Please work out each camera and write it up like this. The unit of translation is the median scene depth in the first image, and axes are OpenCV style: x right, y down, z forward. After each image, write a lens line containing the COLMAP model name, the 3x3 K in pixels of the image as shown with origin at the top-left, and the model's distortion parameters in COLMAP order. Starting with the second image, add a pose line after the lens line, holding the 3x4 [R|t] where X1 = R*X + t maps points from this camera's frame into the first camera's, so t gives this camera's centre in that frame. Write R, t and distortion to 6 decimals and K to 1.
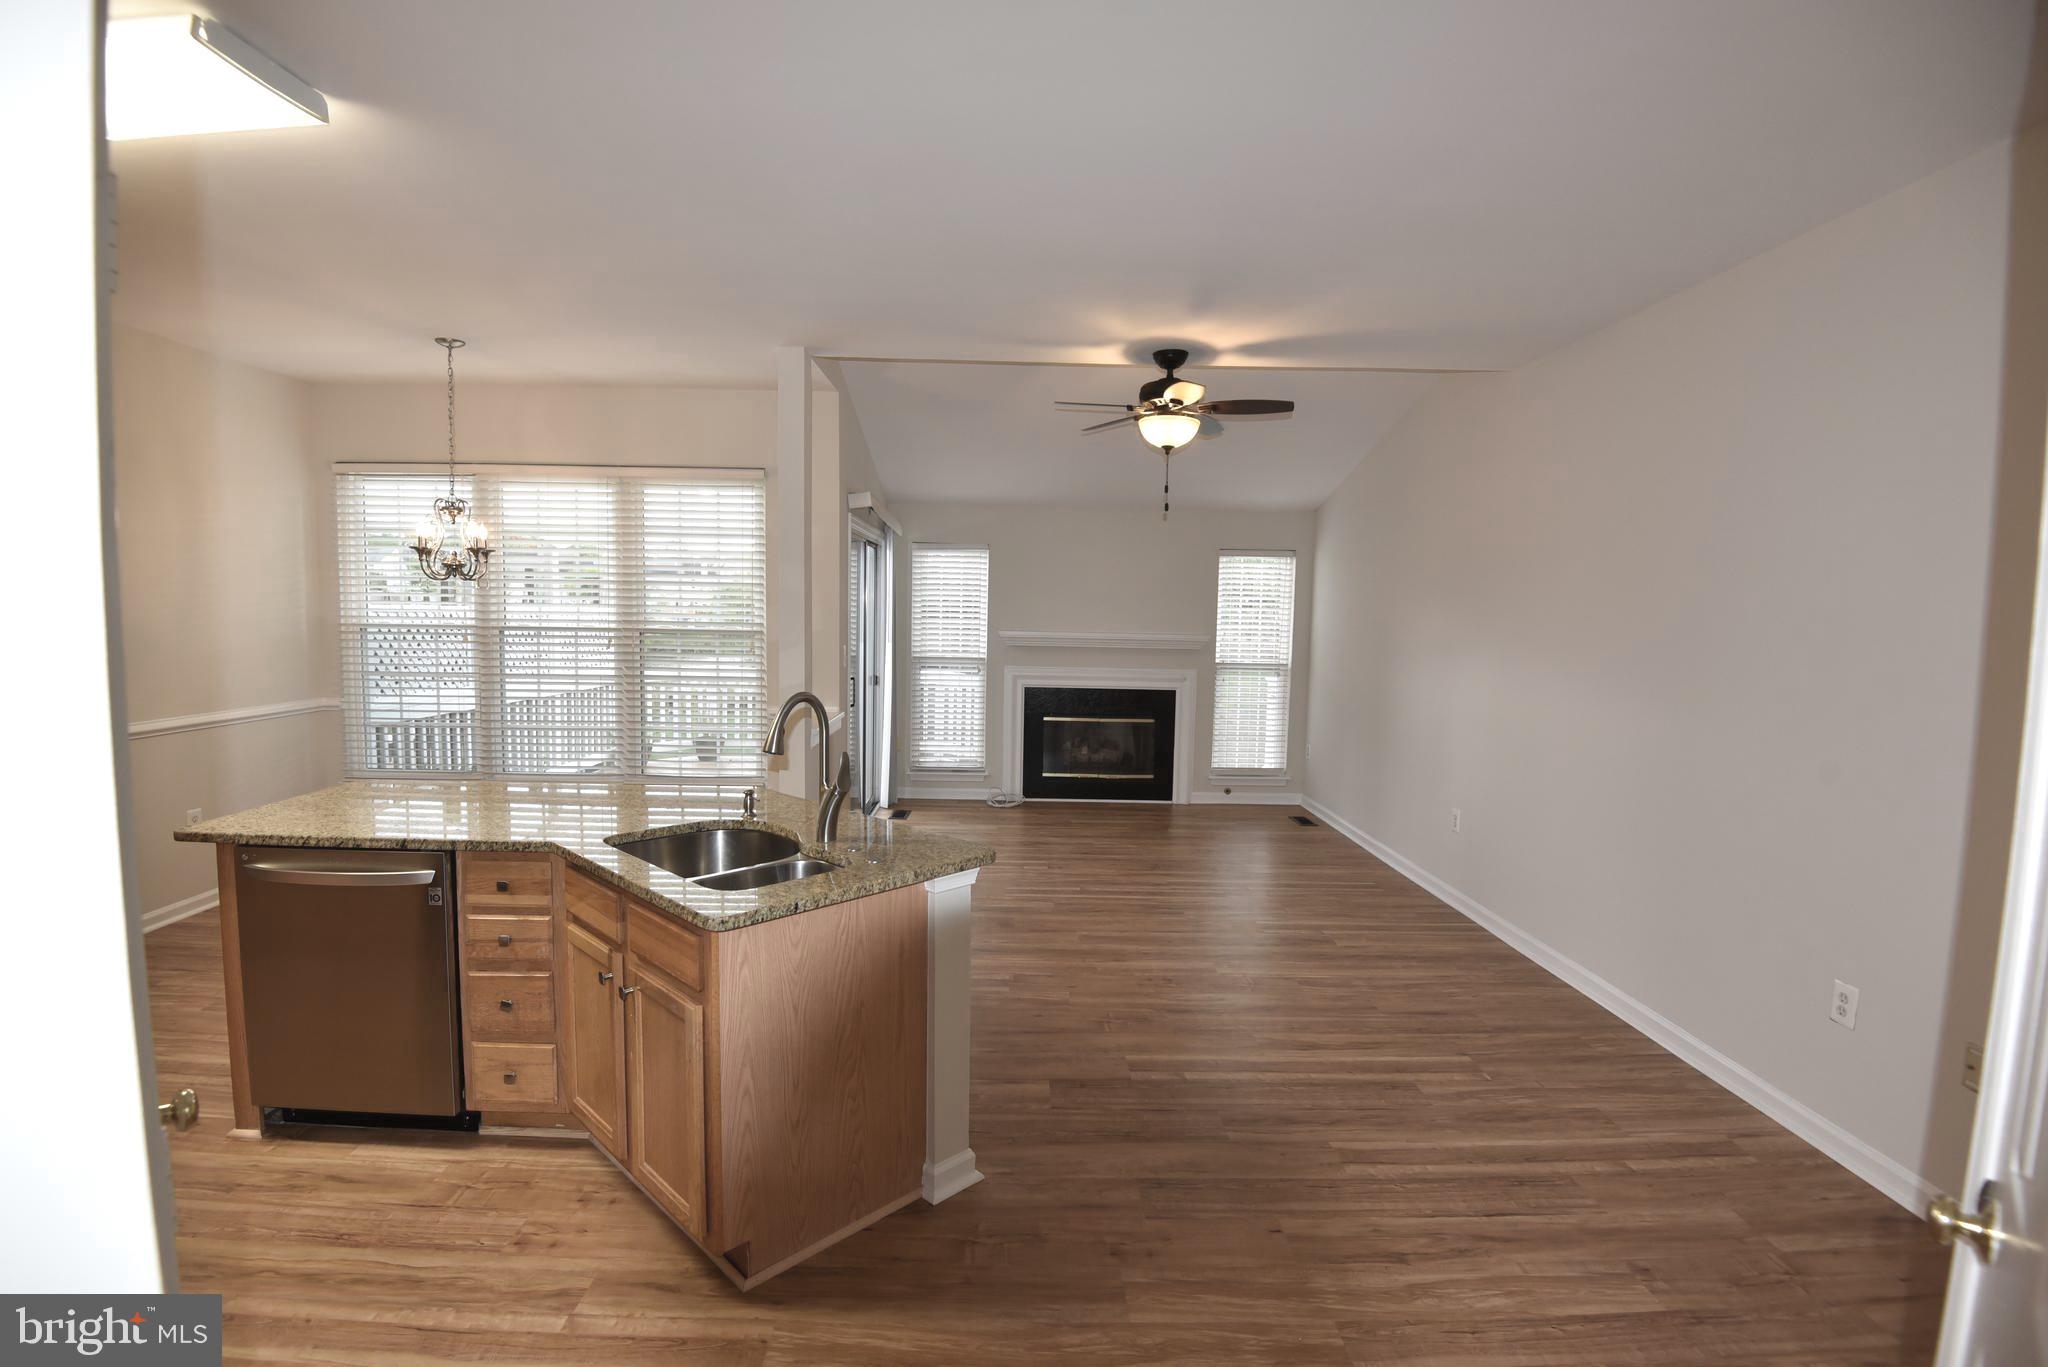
lens RADIAL K [[945.1, 0, 1016.2], [0, 945.1, 685.6], [0, 0, 1]] dist [-0.002057, -0.020903]
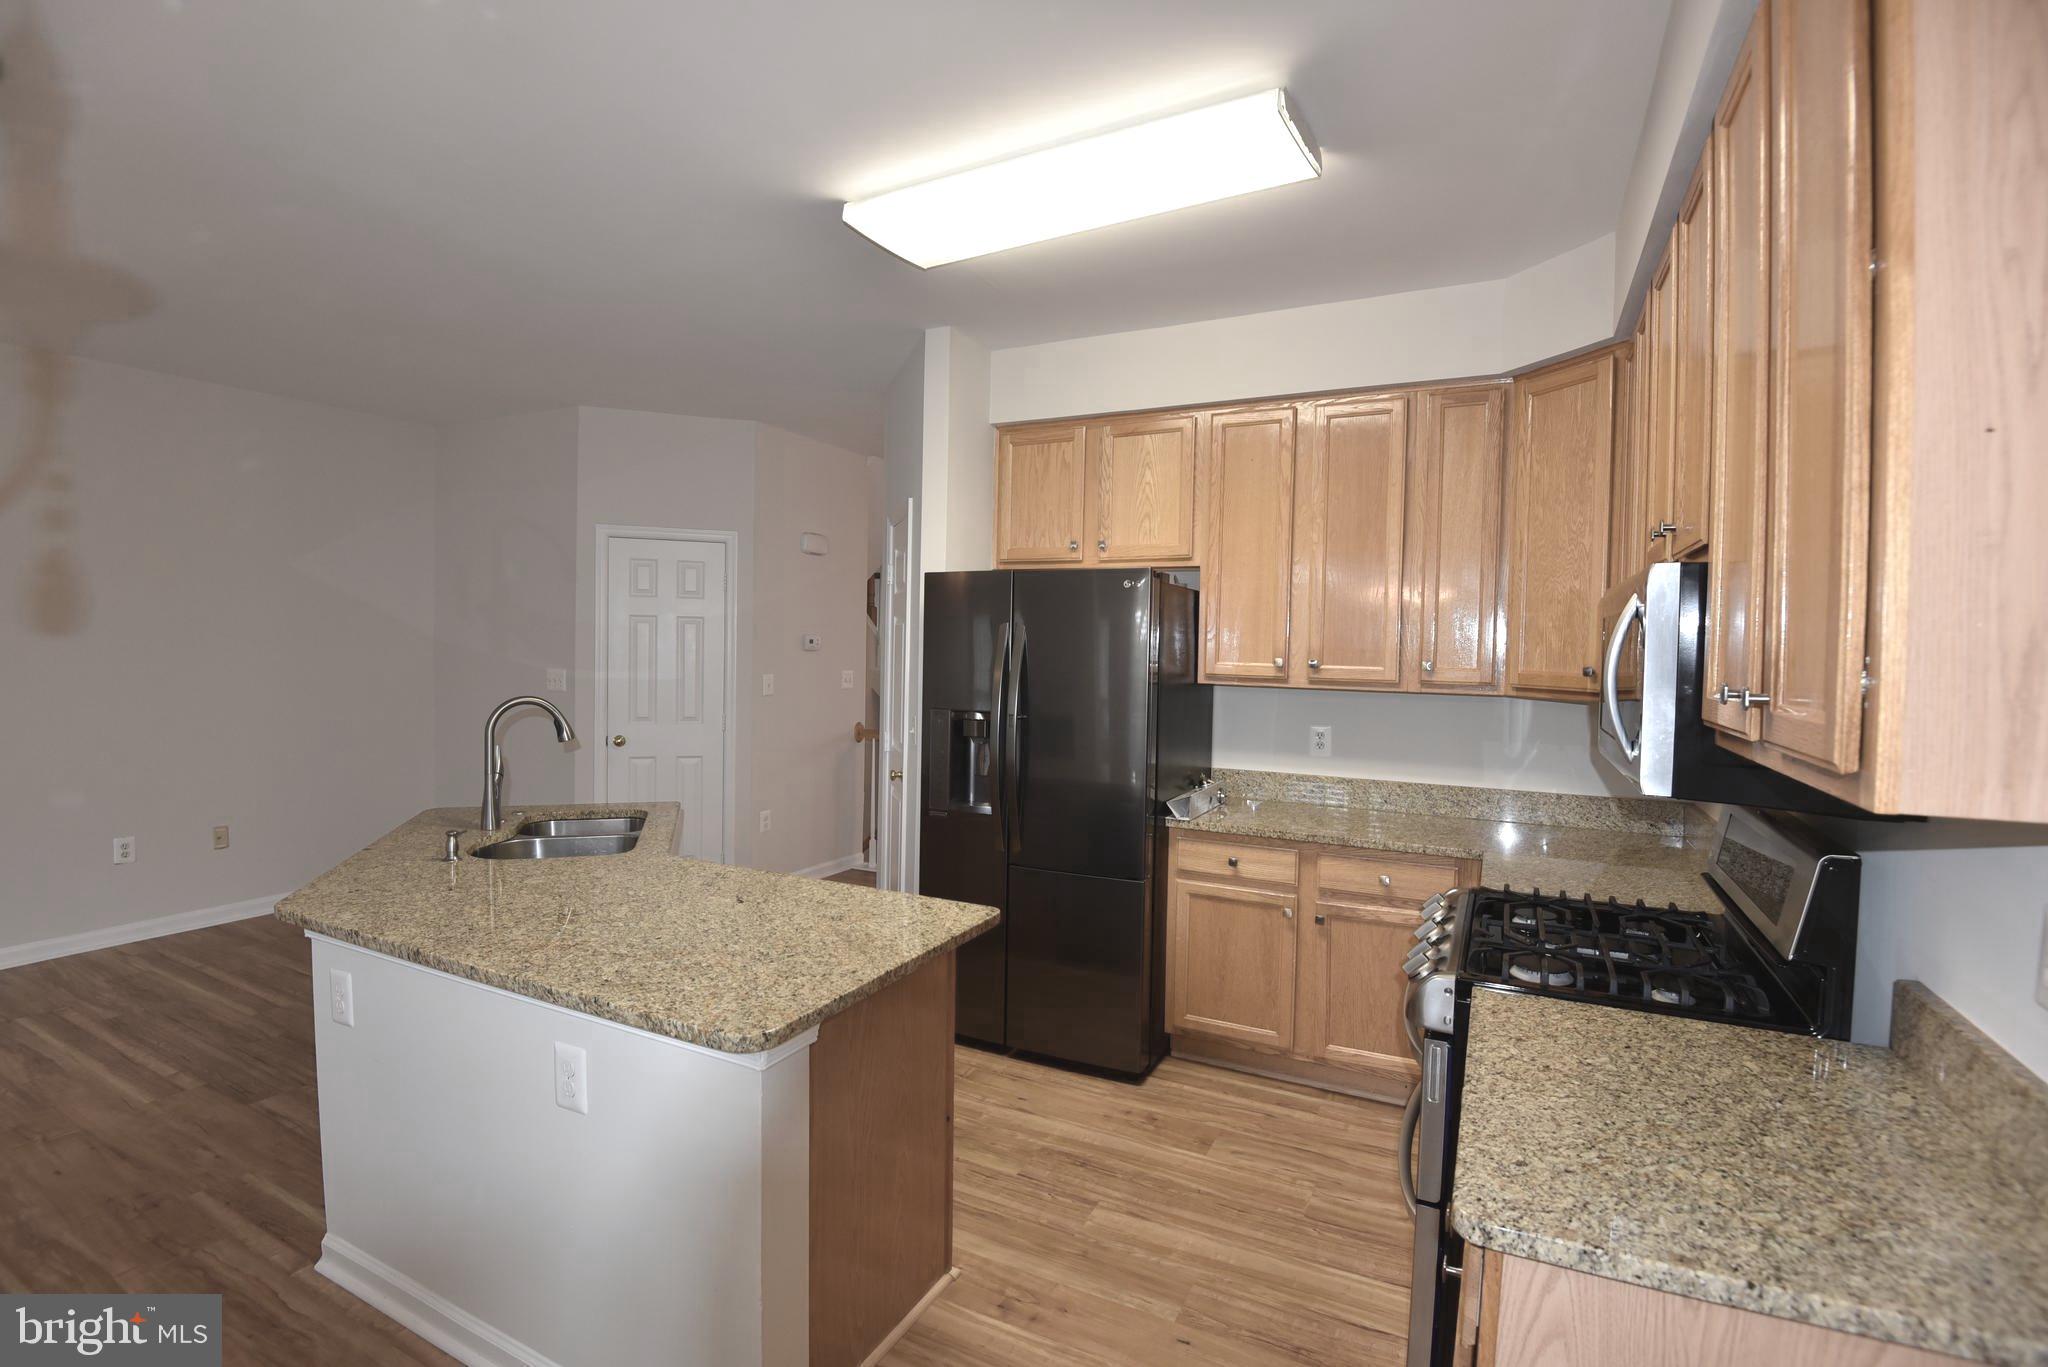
lens RADIAL K [[945.1, 0, 1016.2], [0, 945.1, 685.6], [0, 0, 1]] dist [-0.002057, -0.020903]
pose [[-0.880192, -0.053351, 0.471609, -0.623786], [0.004518, 0.992675, 0.120729, -0.068766], [-0.474596, 0.108395, -0.873504, 0.812641]]
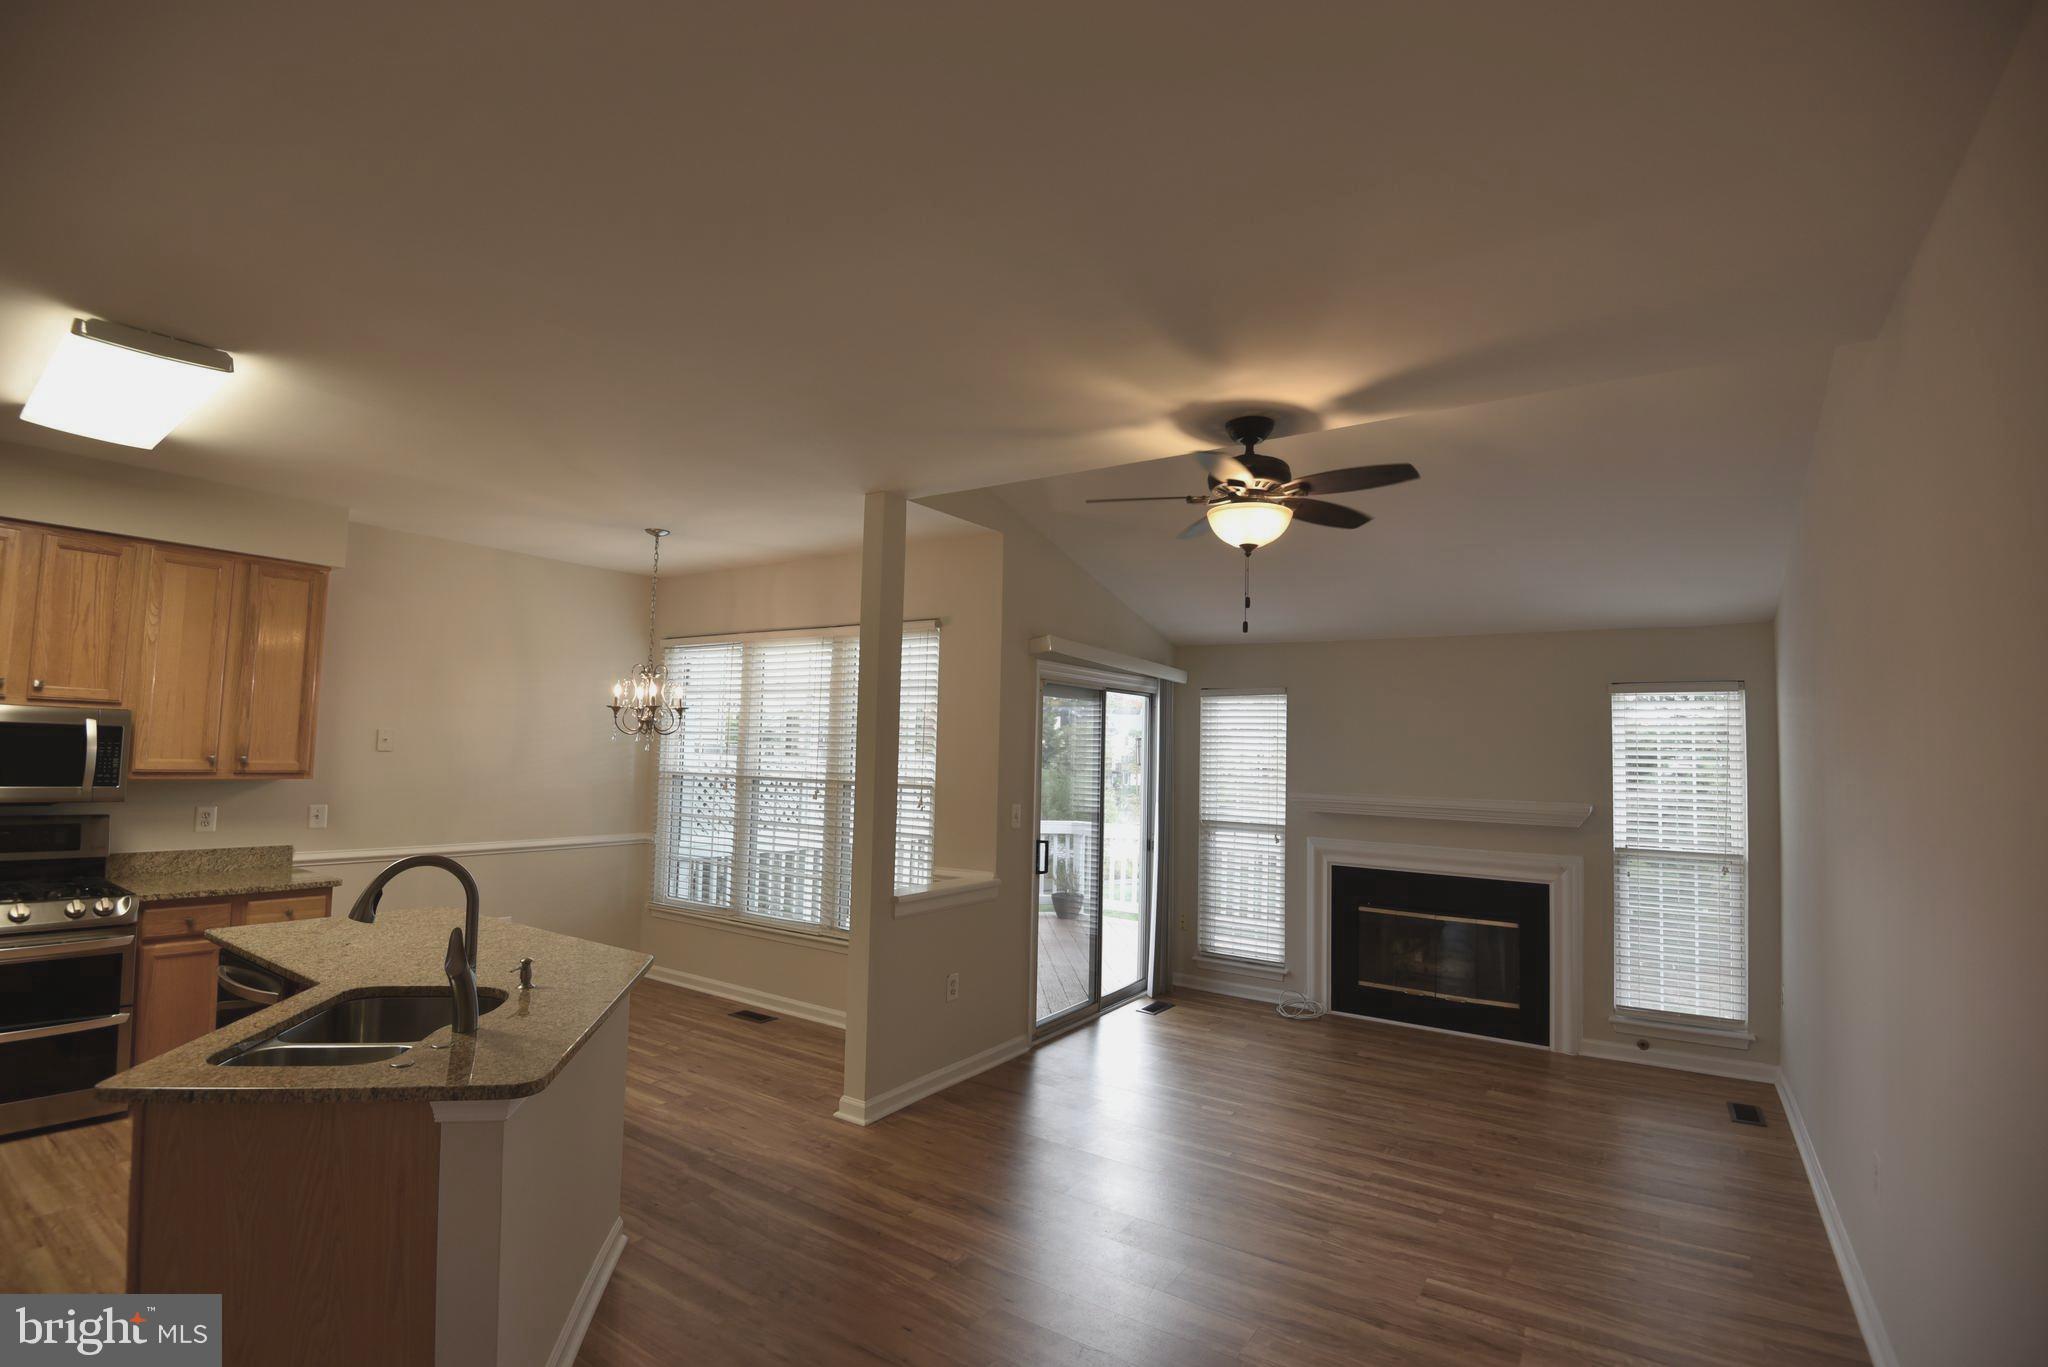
lens RADIAL K [[952.4, 0, 1017.4], [0, 952.4, 685.3], [0, 0, 1]] dist [-0.017596, -0.014817]
pose [[0.823272, -0.036795, -0.566454, 0.345682], [-0.055625, 0.987865, -0.145013, -0.024186], [0.564915, 0.150894, 0.811235, 0.260152]]
